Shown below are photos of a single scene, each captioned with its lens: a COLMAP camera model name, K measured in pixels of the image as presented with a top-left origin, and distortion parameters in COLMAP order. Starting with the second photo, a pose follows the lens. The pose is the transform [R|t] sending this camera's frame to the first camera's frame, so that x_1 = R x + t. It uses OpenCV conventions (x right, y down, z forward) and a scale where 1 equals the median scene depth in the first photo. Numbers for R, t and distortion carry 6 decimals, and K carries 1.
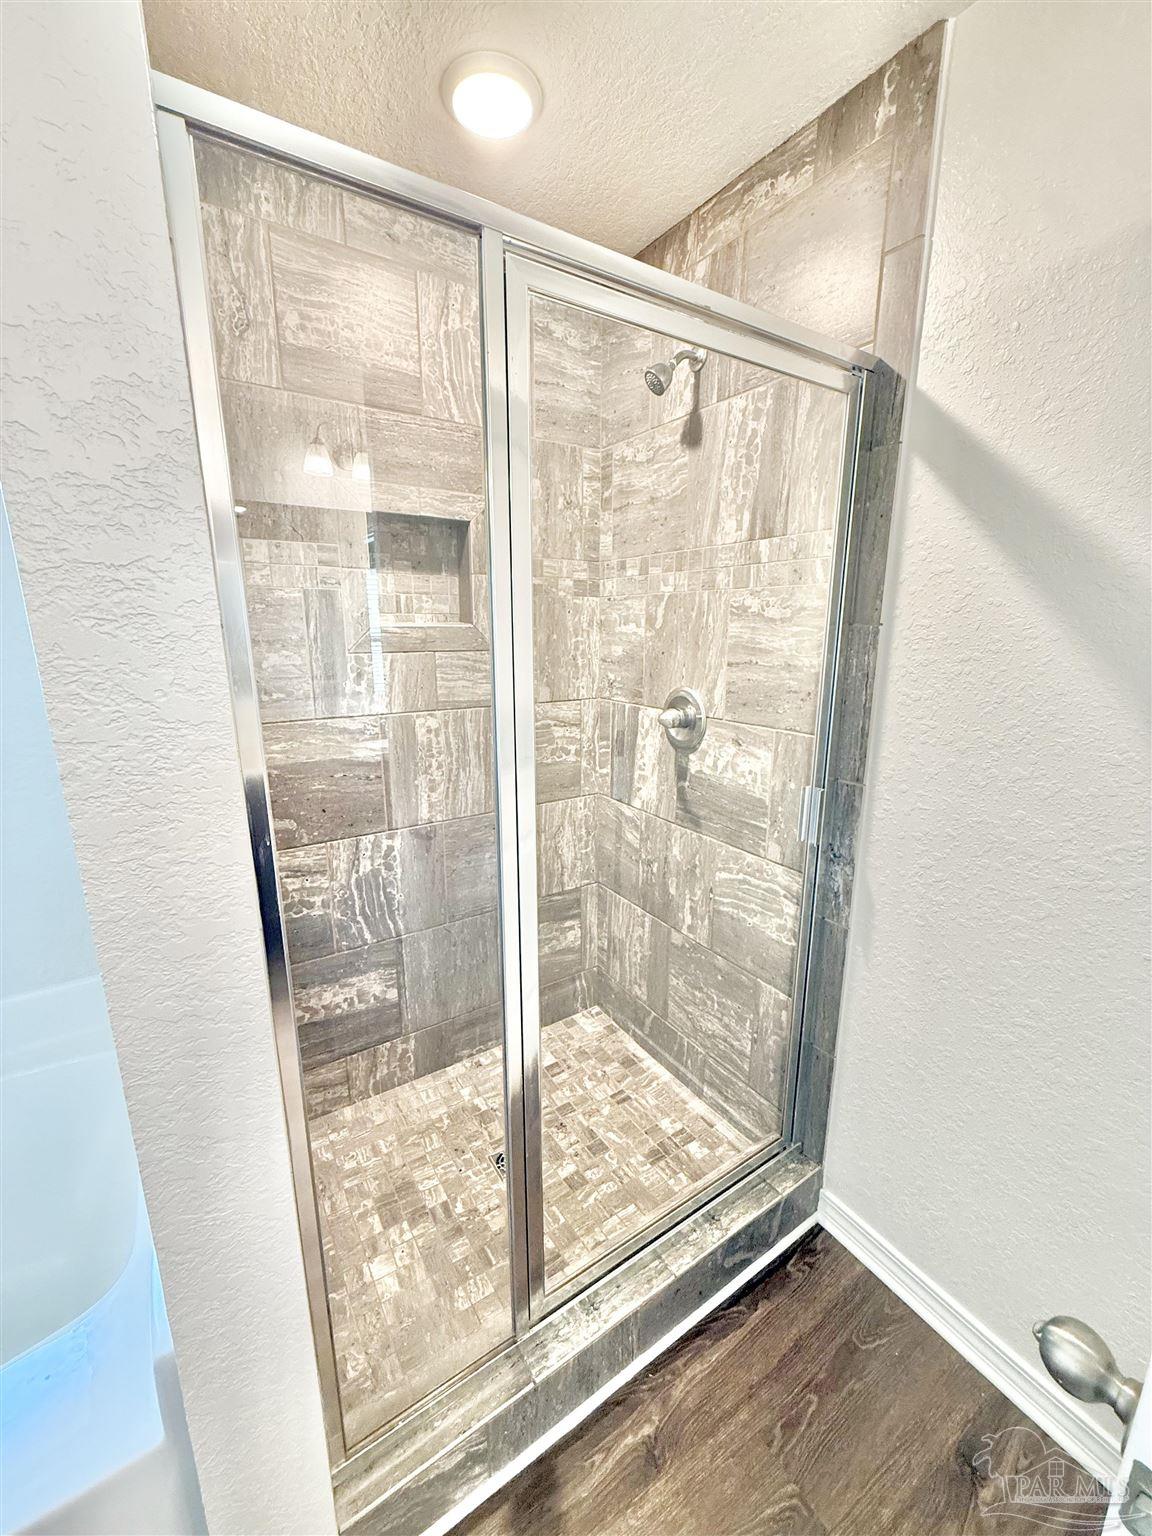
lens RADIAL K [[615.0, 0, 579.1], [0, 615.0, 766.5], [0, 0, 1]] dist [0.000688, -0.000794]
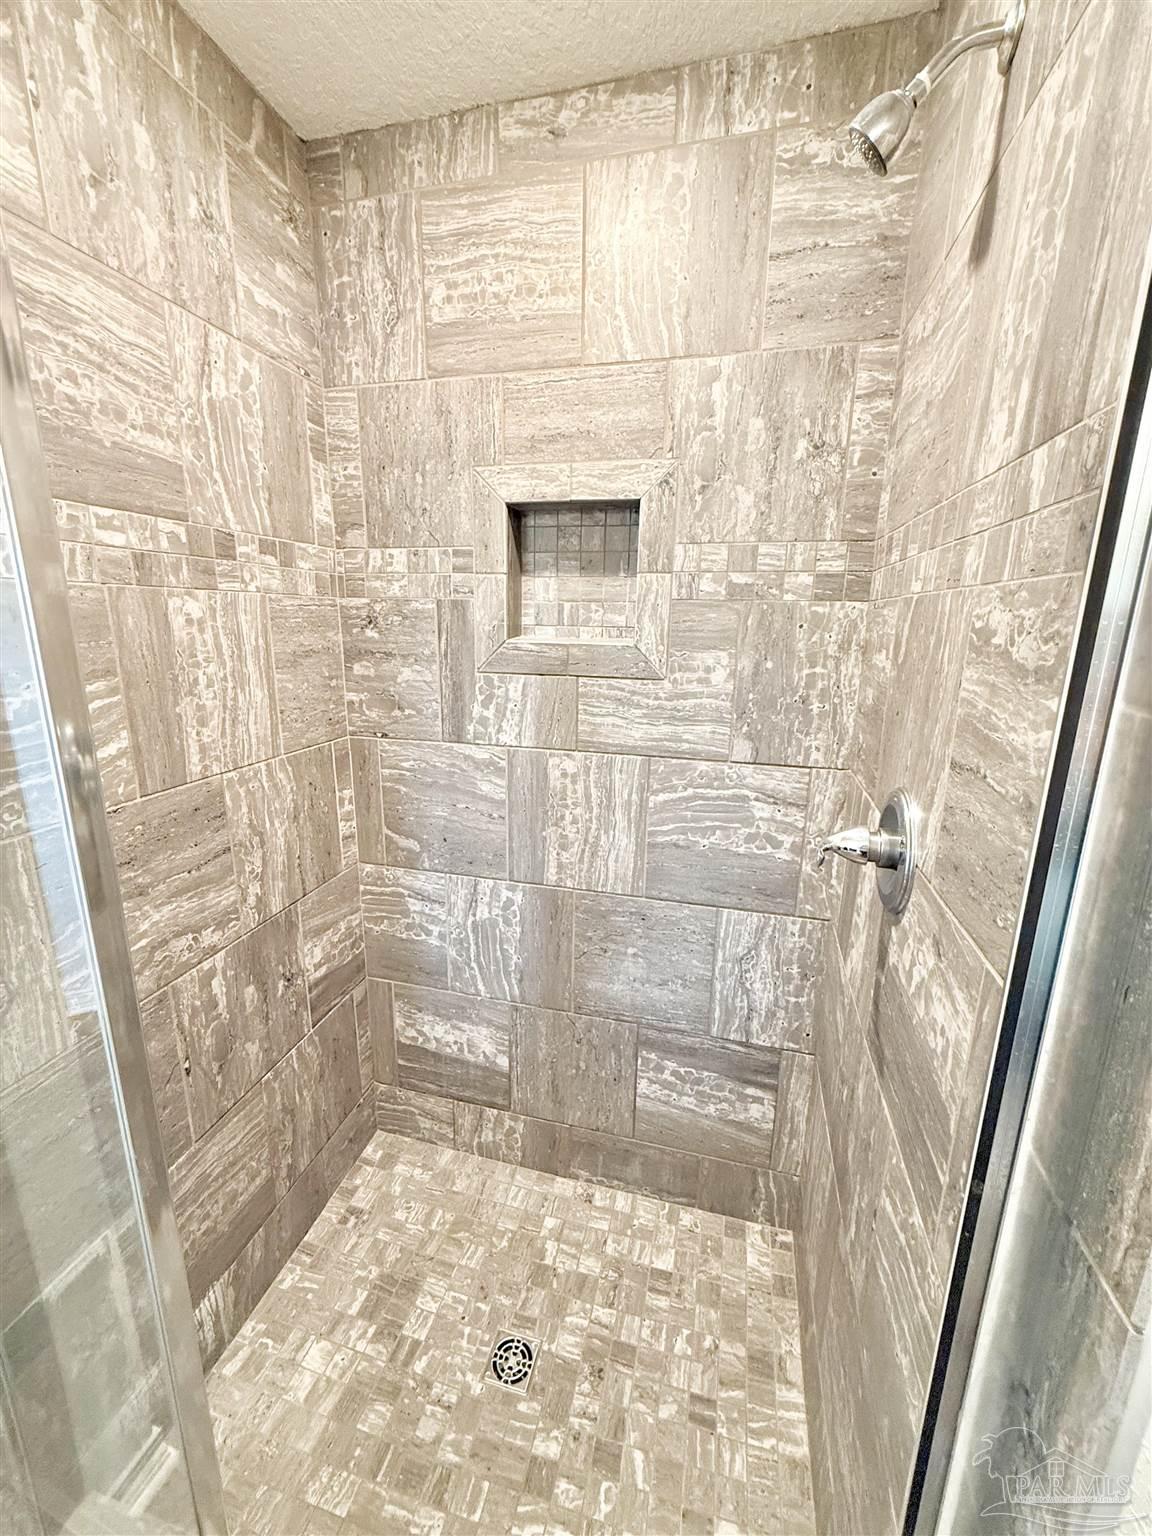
lens RADIAL K [[615.0, 0, 571.9], [0, 615.0, 765.4], [0, 0, 1]] dist [0.000688, -0.000794]
pose [[0.670107, 0.181225, -0.719802, 0.329253], [-0.179585, 0.980510, 0.079677, -0.134562], [0.720212, 0.075874, 0.689592, 0.460411]]
